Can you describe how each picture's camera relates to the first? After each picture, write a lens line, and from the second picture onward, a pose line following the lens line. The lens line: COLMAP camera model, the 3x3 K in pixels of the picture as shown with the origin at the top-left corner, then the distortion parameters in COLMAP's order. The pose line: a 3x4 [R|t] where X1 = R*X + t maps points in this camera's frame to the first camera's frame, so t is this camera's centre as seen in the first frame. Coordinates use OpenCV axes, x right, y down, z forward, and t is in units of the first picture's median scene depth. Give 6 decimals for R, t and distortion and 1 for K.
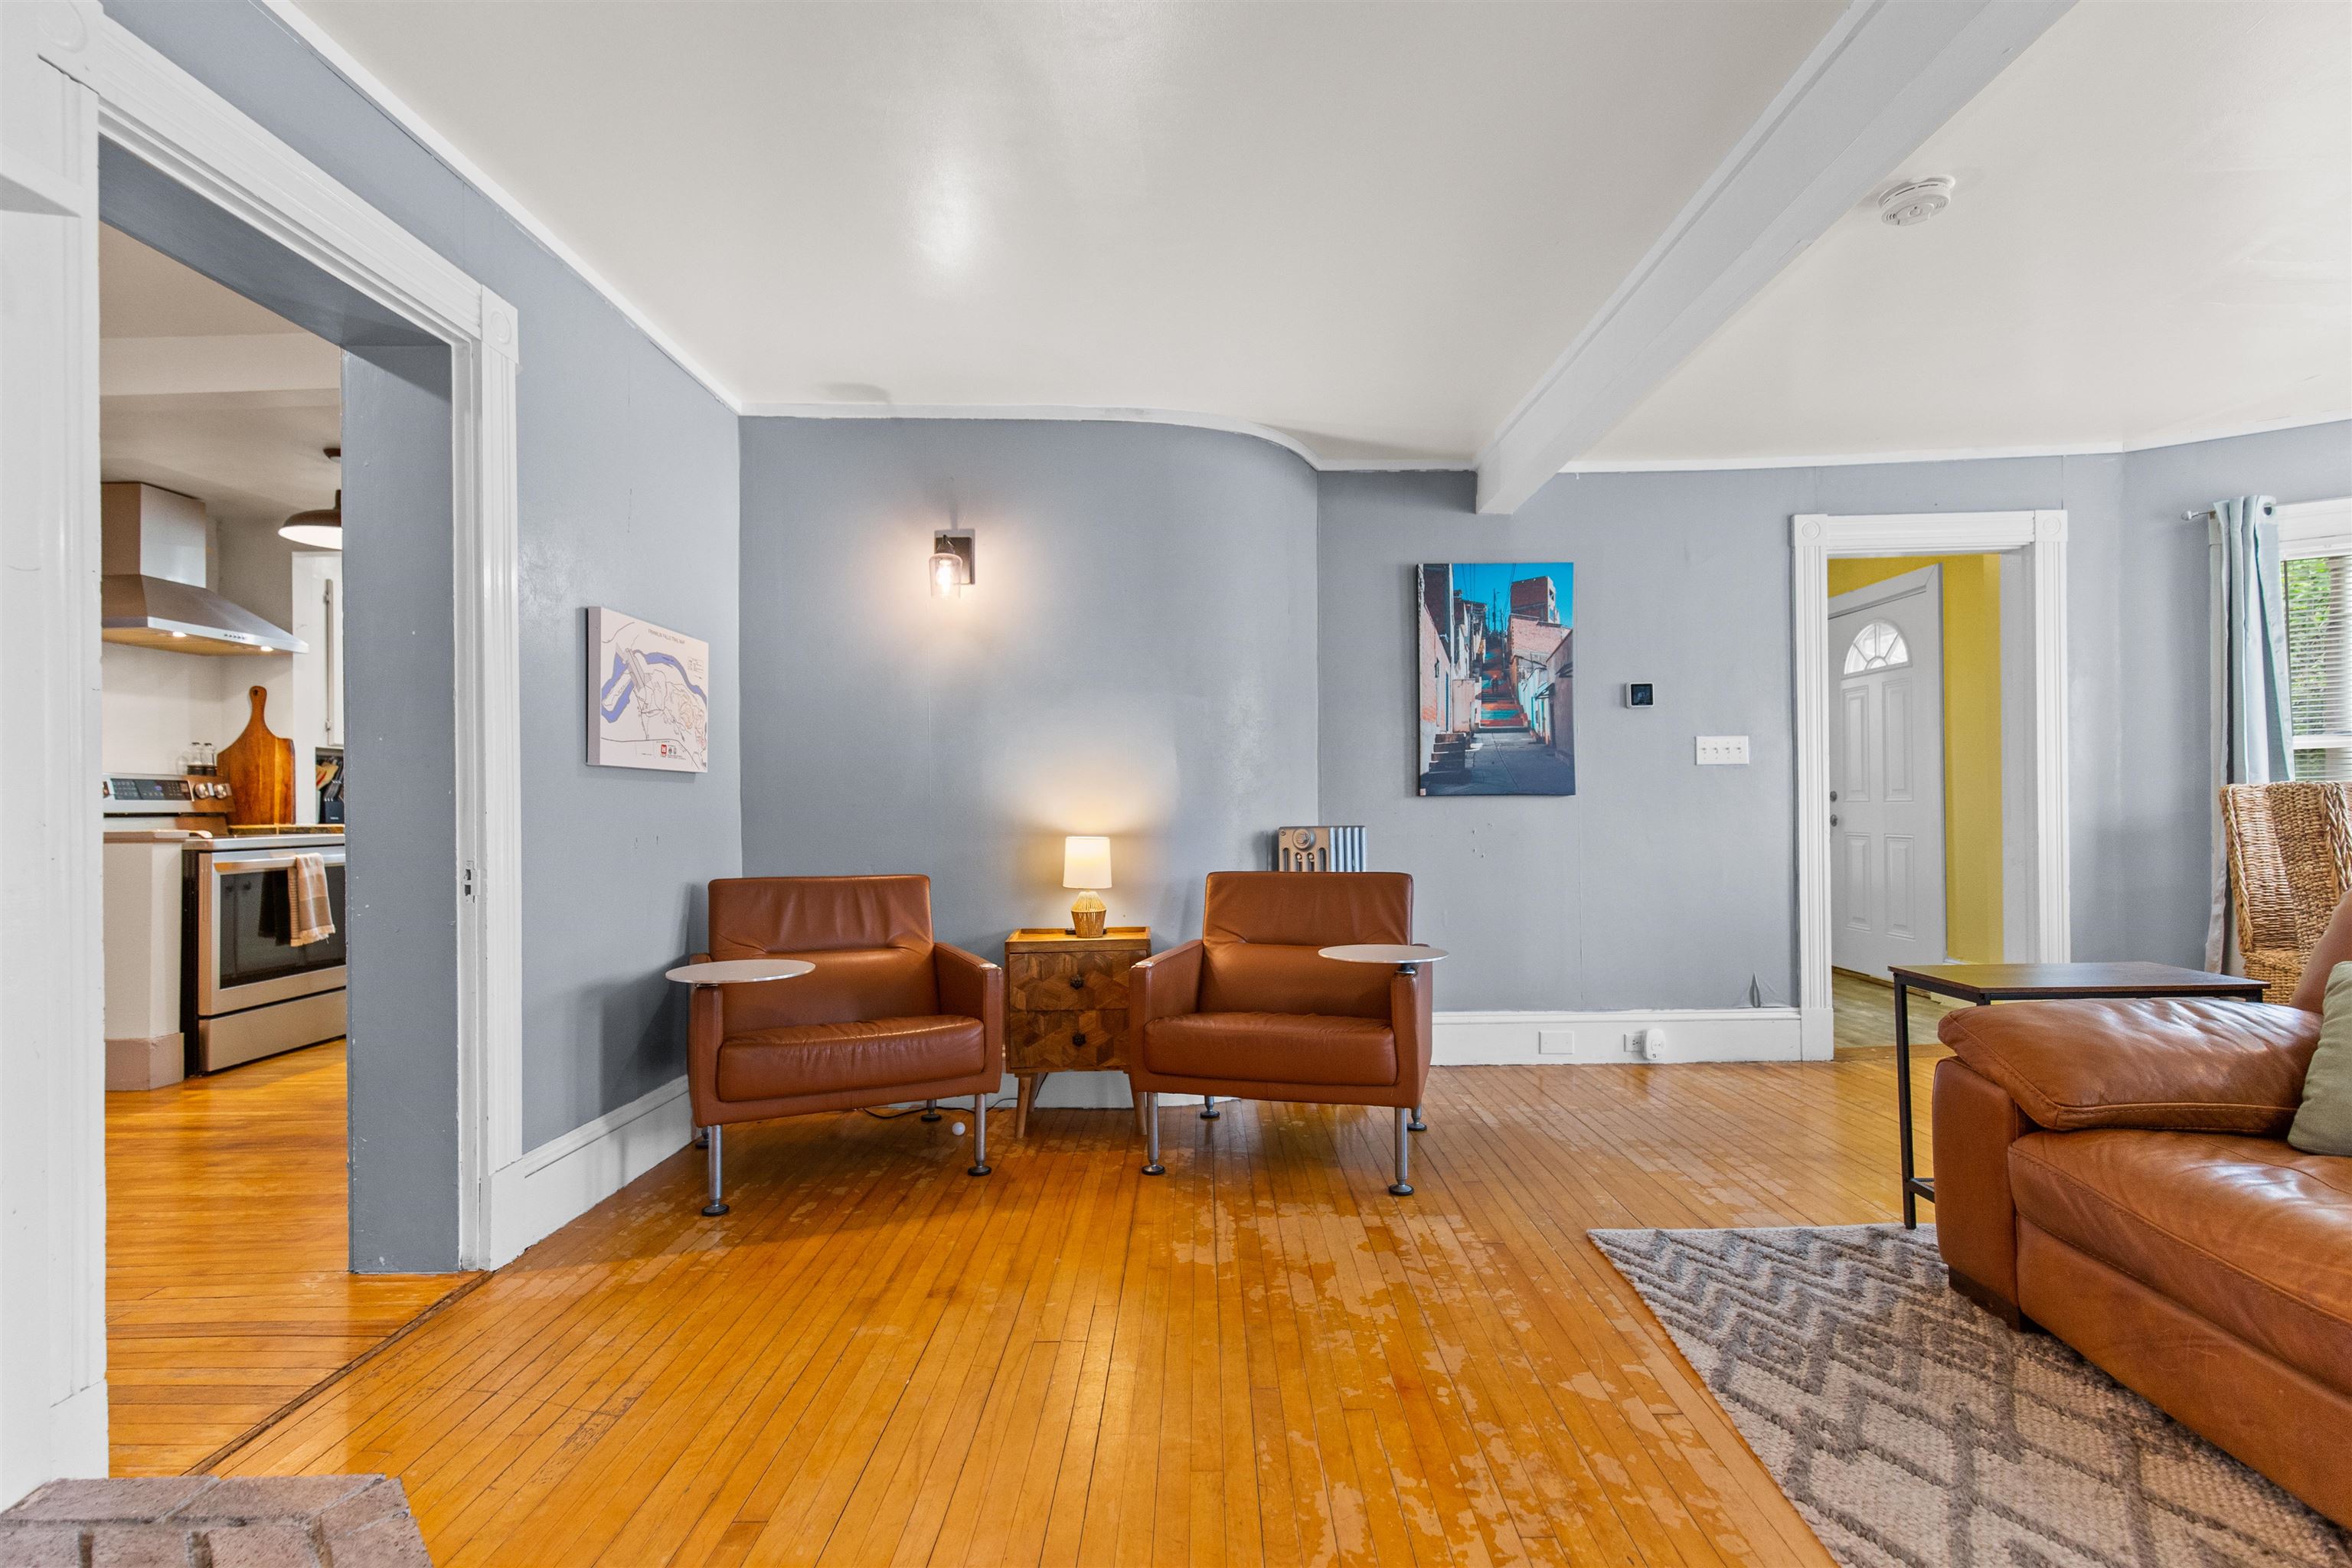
lens RADIAL K [[1118.3, 0, 1201.3], [0, 1118.3, 790.1], [0, 0, 1]] dist [-0.001467, 0.001448]
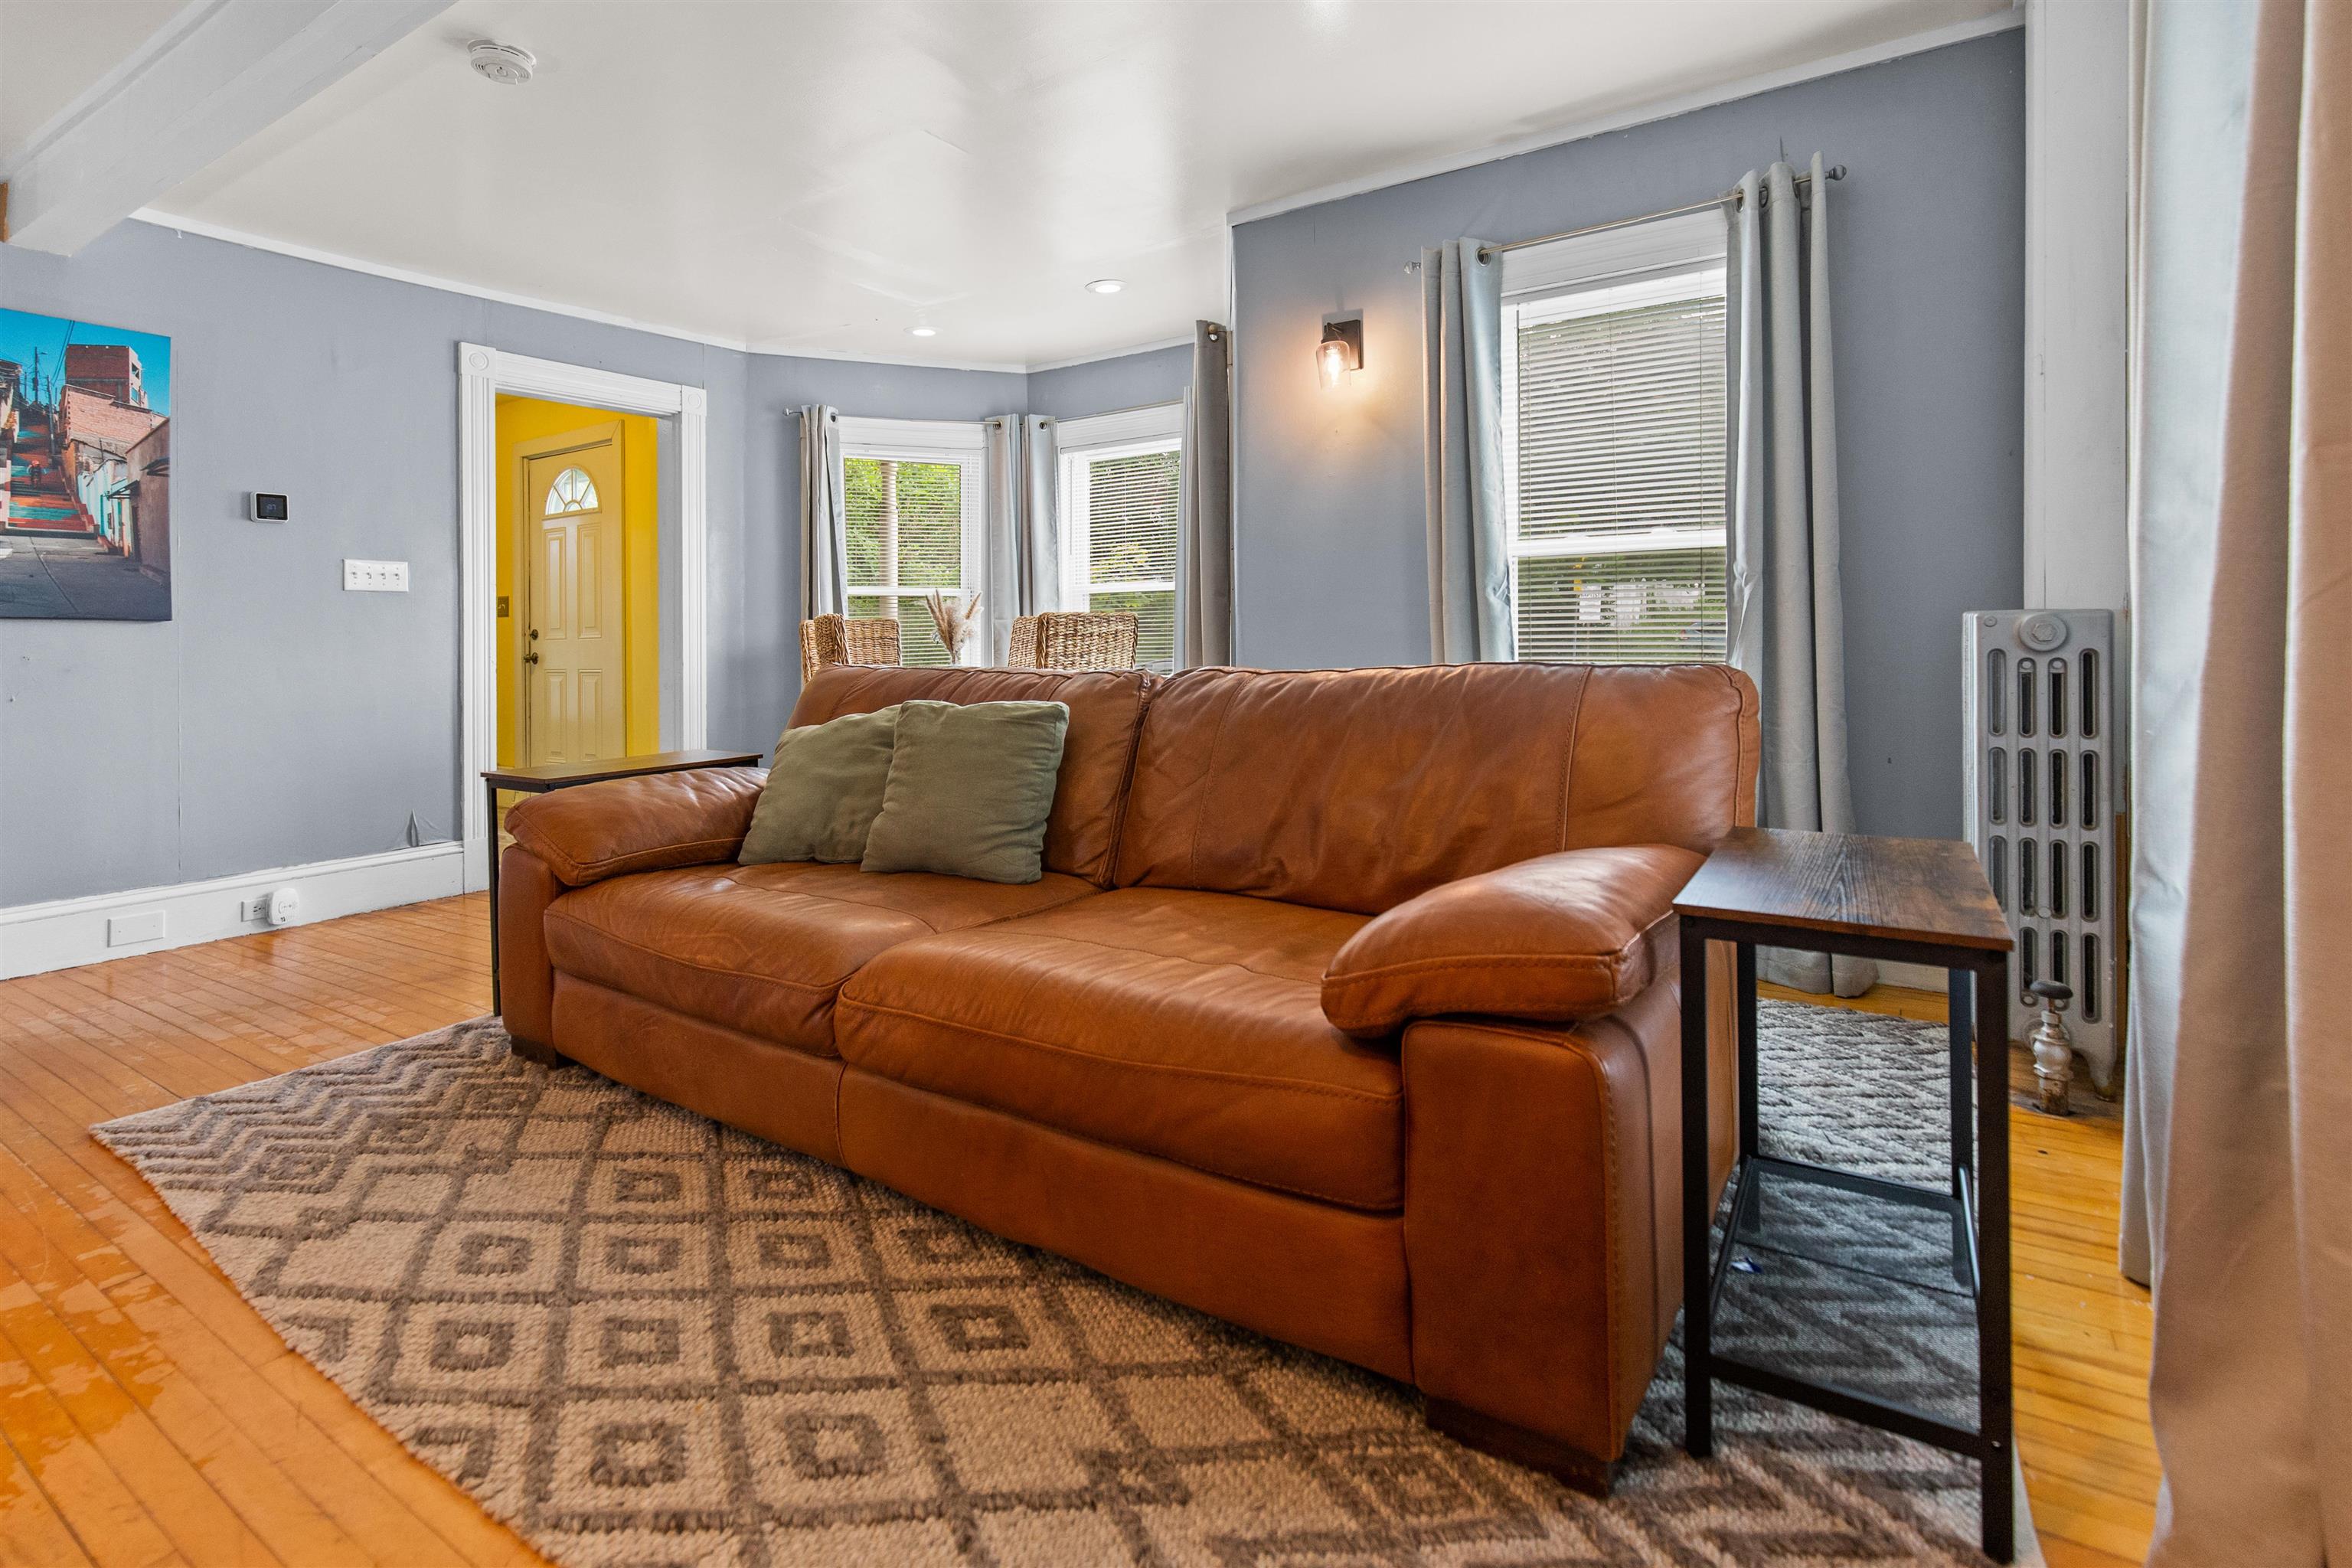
lens RADIAL K [[1118.3, 0, 1187.4], [0, 1118.3, 632.7], [0, 0, 1]] dist [-0.001467, 0.001448]
pose [[0.535083, 0.012921, 0.844701, 0.070835], [-0.007210, 0.999916, -0.010728, 0.029048], [-0.844769, -0.000350, 0.535131, -0.120070]]
